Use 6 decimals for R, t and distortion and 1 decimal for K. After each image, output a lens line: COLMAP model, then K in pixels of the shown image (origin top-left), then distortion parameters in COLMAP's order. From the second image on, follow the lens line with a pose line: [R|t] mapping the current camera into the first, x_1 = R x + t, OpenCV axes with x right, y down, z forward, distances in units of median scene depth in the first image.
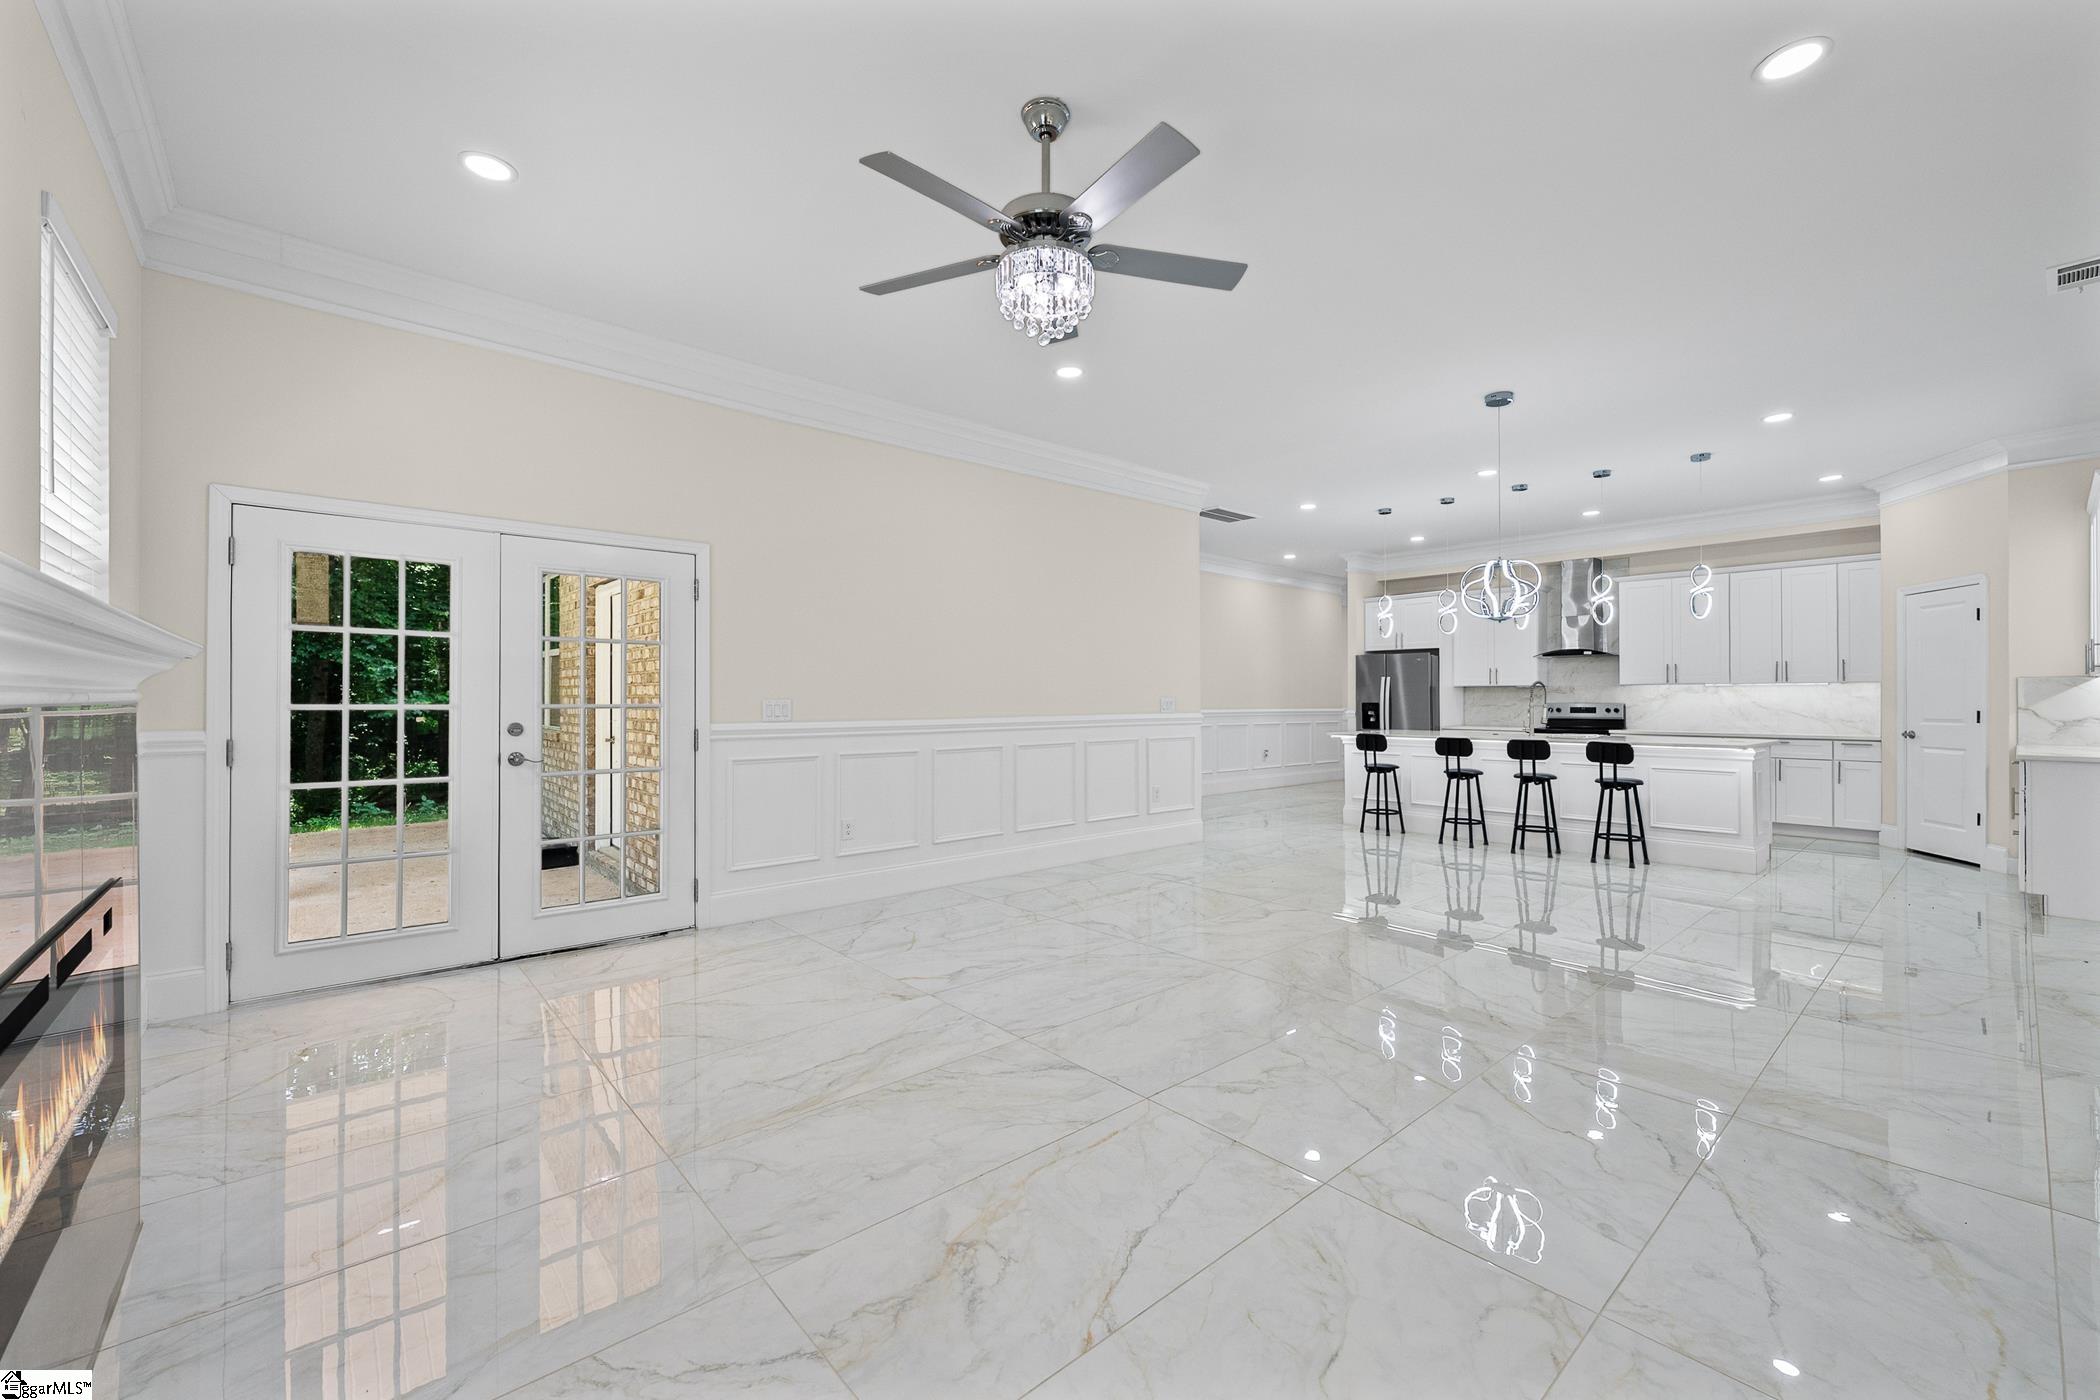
lens RADIAL K [[848.7, 0, 1047.0], [0, 848.7, 702.5], [0, 0, 1]] dist [0.000577, -0.000595]
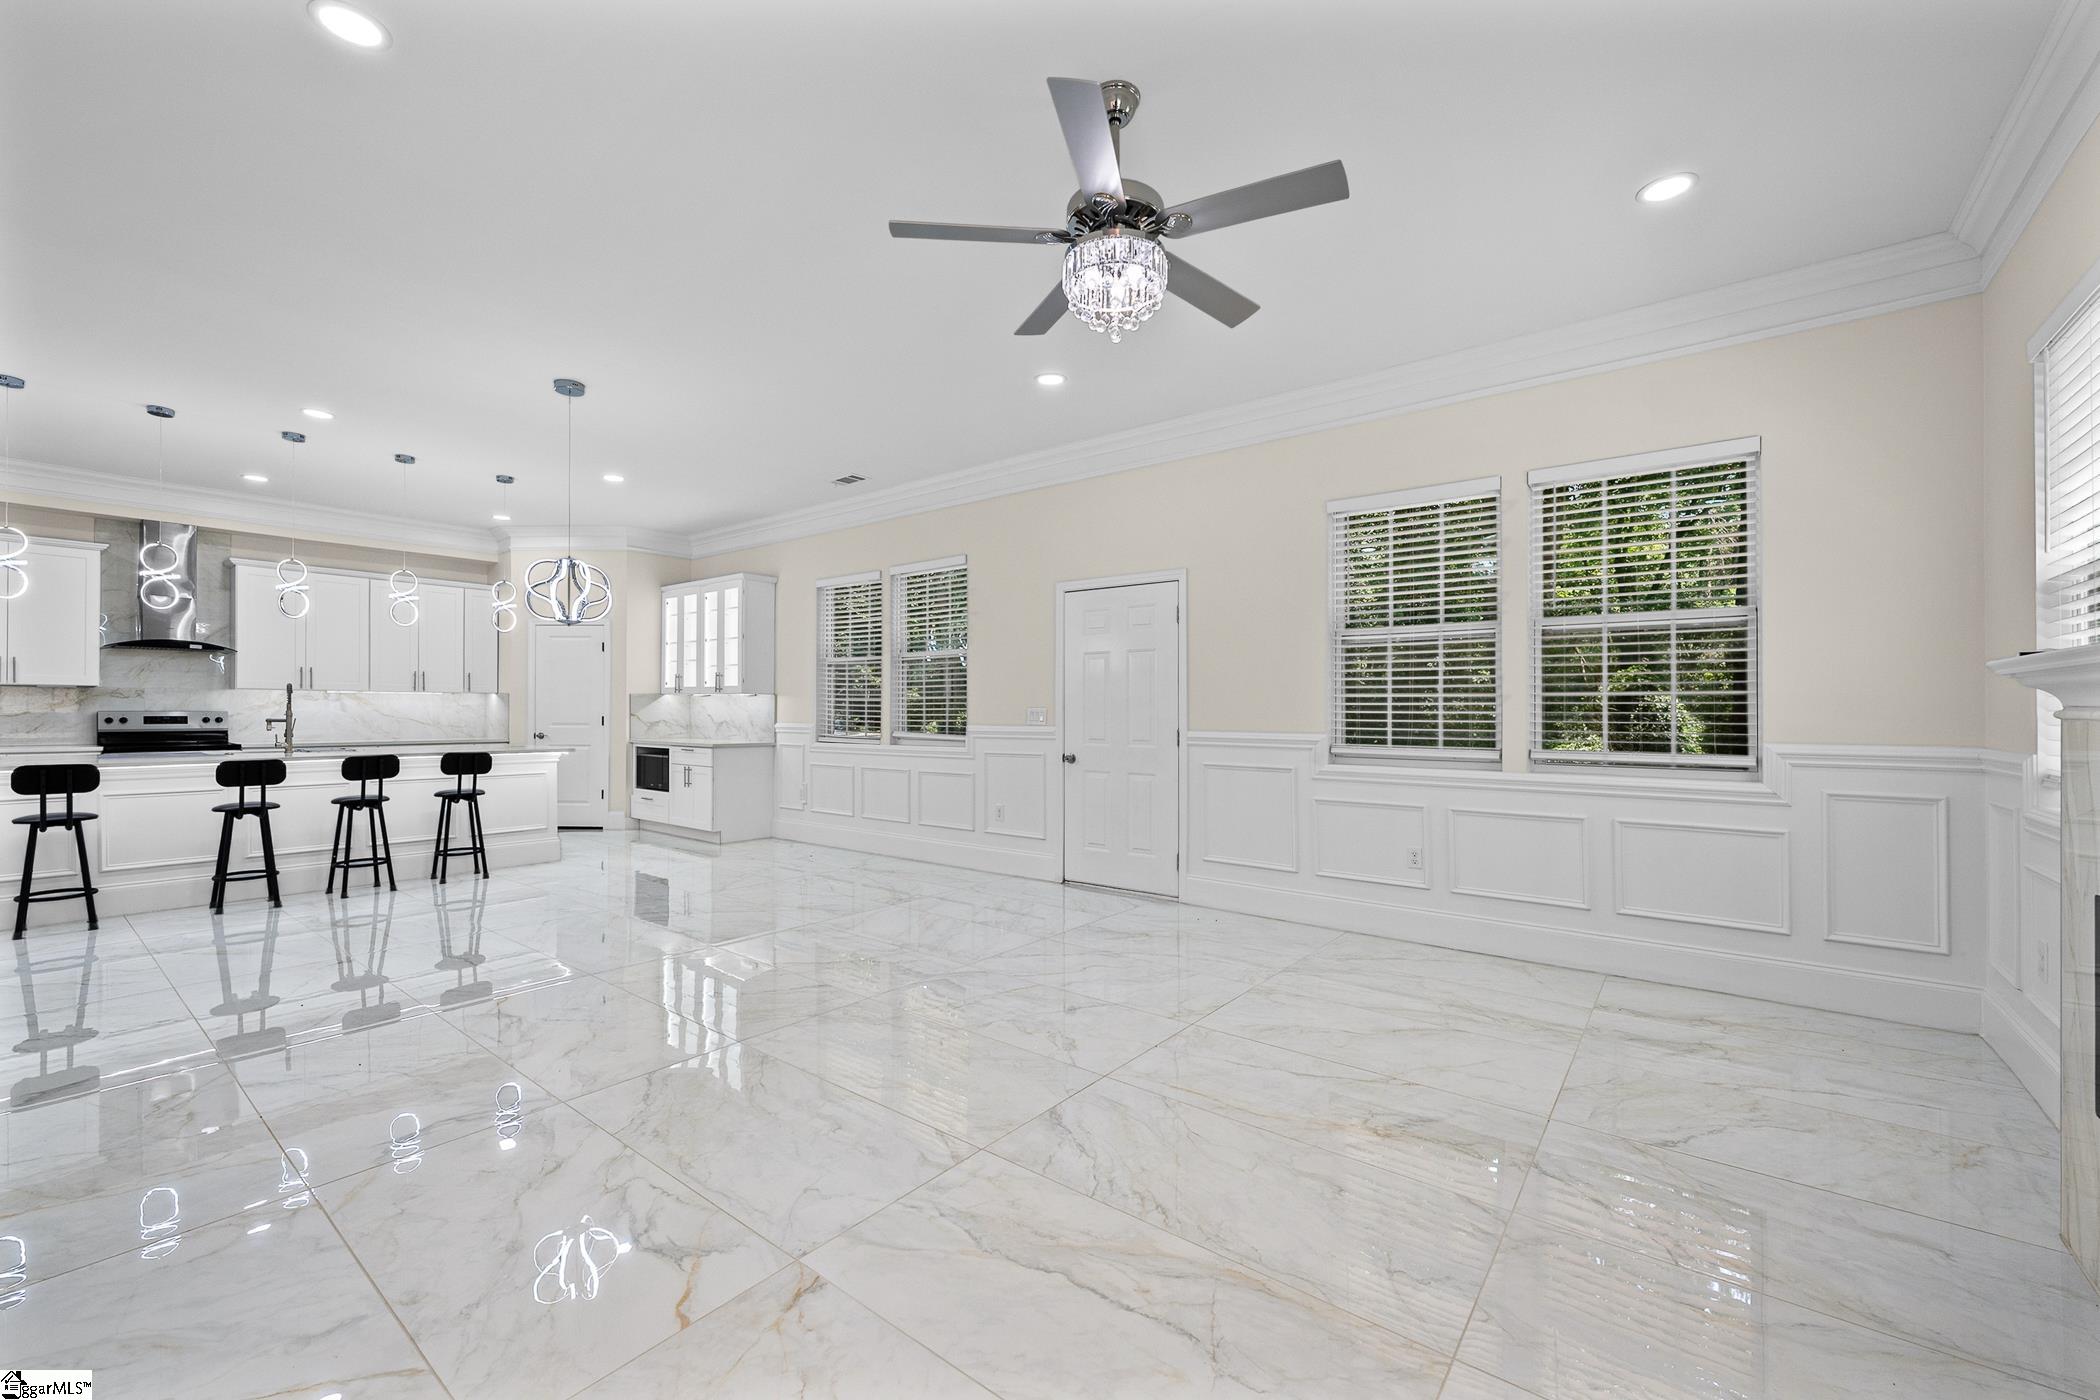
lens RADIAL K [[848.7, 0, 1050.6], [0, 848.7, 695.5], [0, 0, 1]] dist [0.000577, -0.000595]
pose [[-0.186203, 0.014061, 0.982411, -0.401904], [0.001132, 0.999900, -0.014097, -0.003045], [-0.982511, -0.001513, -0.186200, 0.540146]]
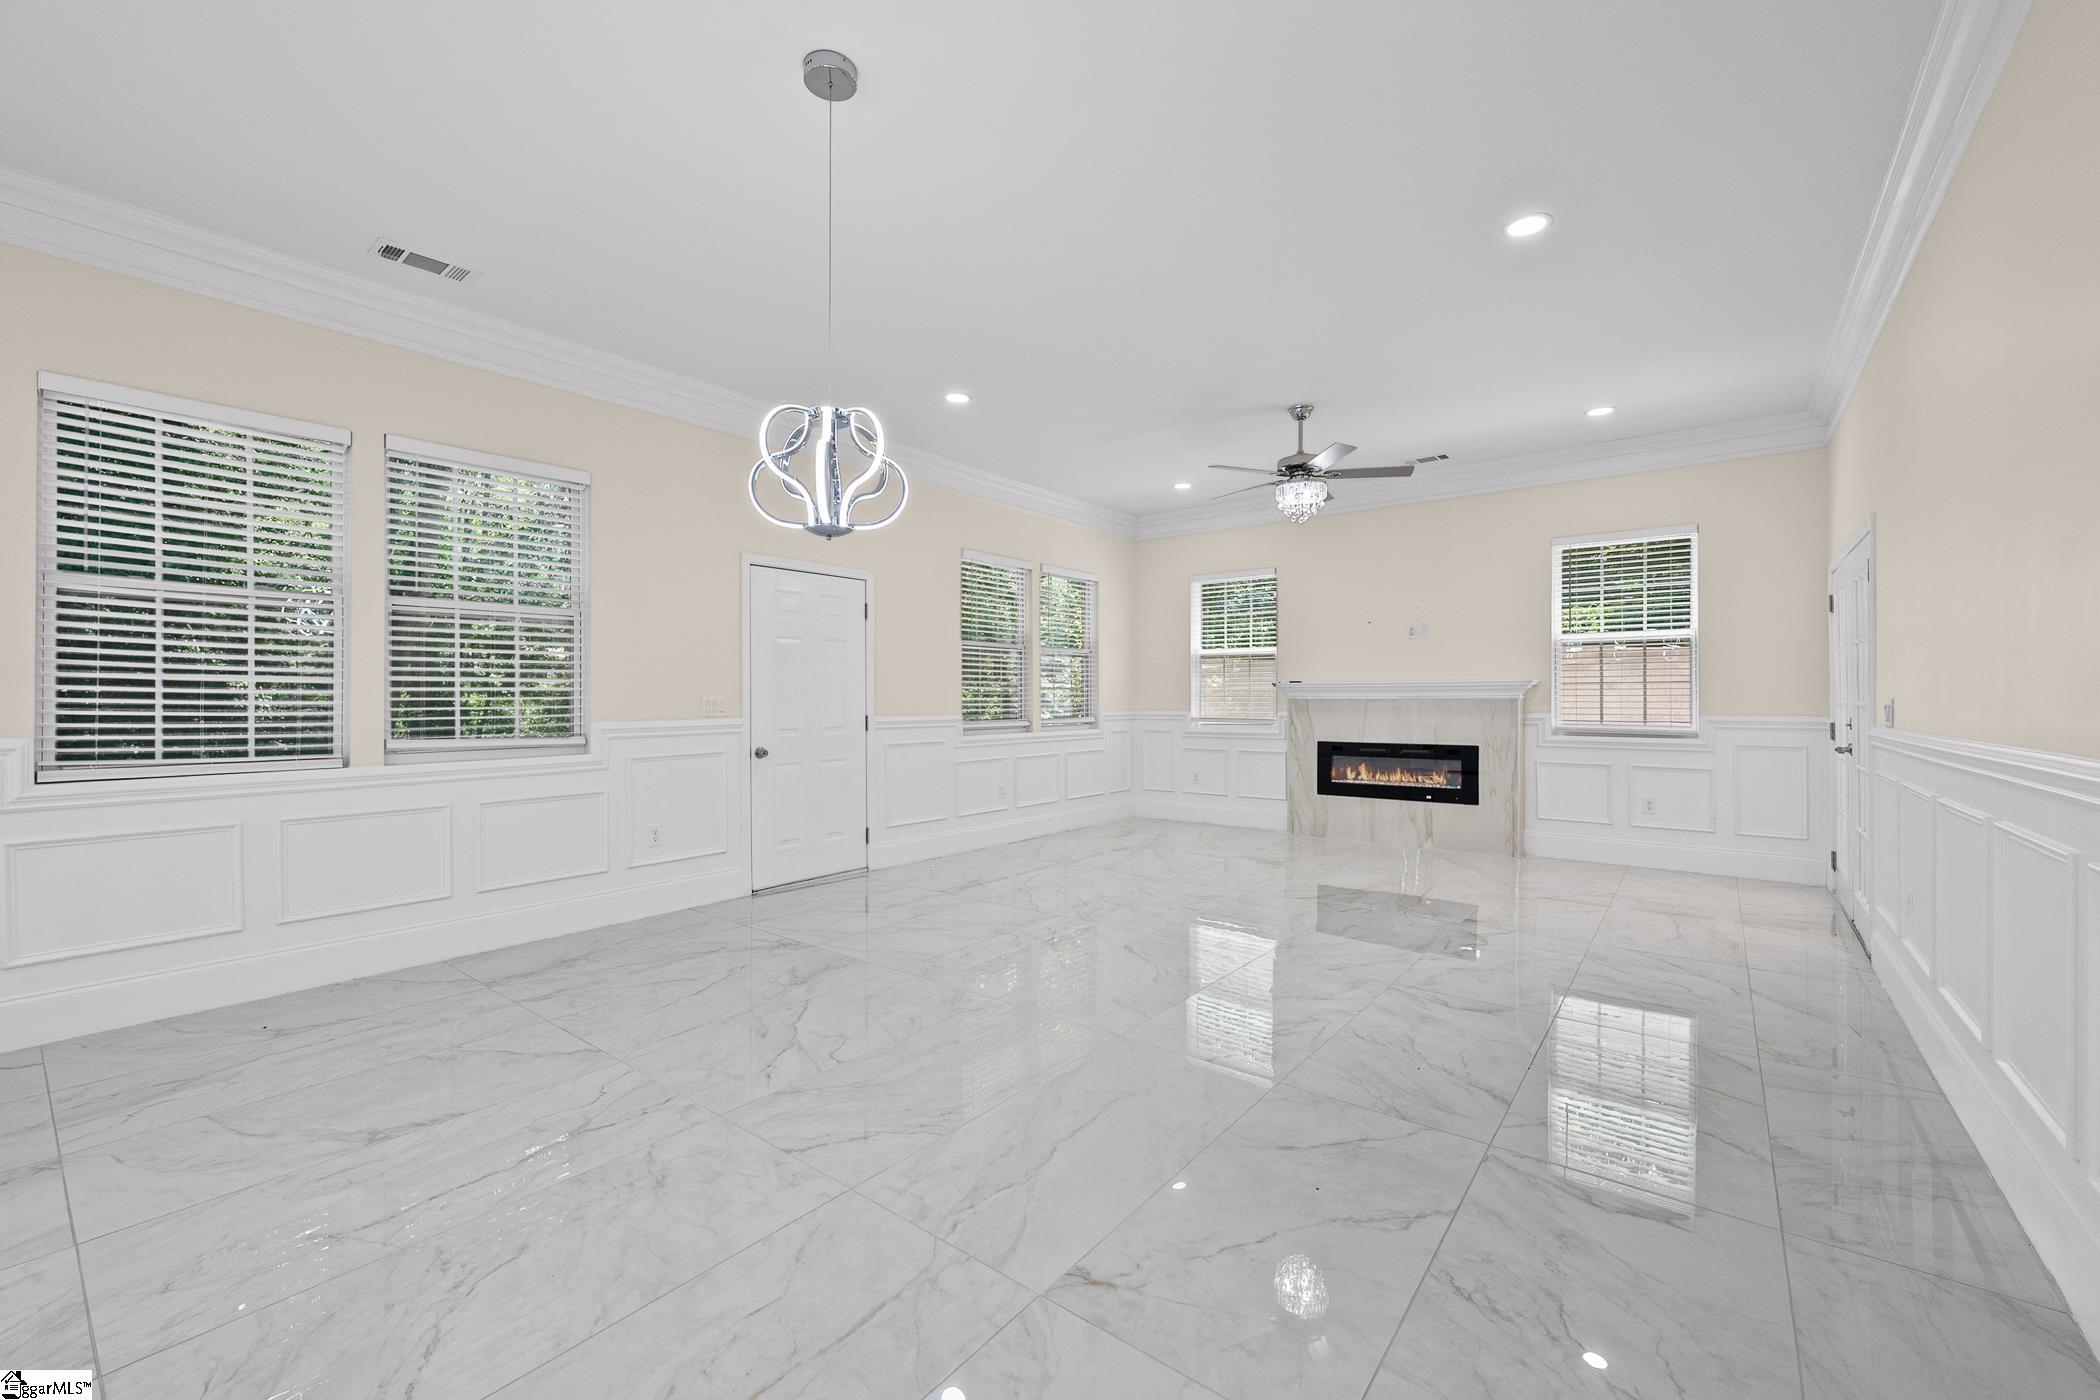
lens RADIAL K [[848.7, 0, 1065.8], [0, 848.7, 693.2], [0, 0, 1]] dist [0.000577, -0.000595]
pose [[-0.979195, -0.000547, -0.202922, 0.414679], [-0.000669, 1.000000, 0.000531, -0.006345], [0.202921, 0.000656, -0.979195, 1.238242]]
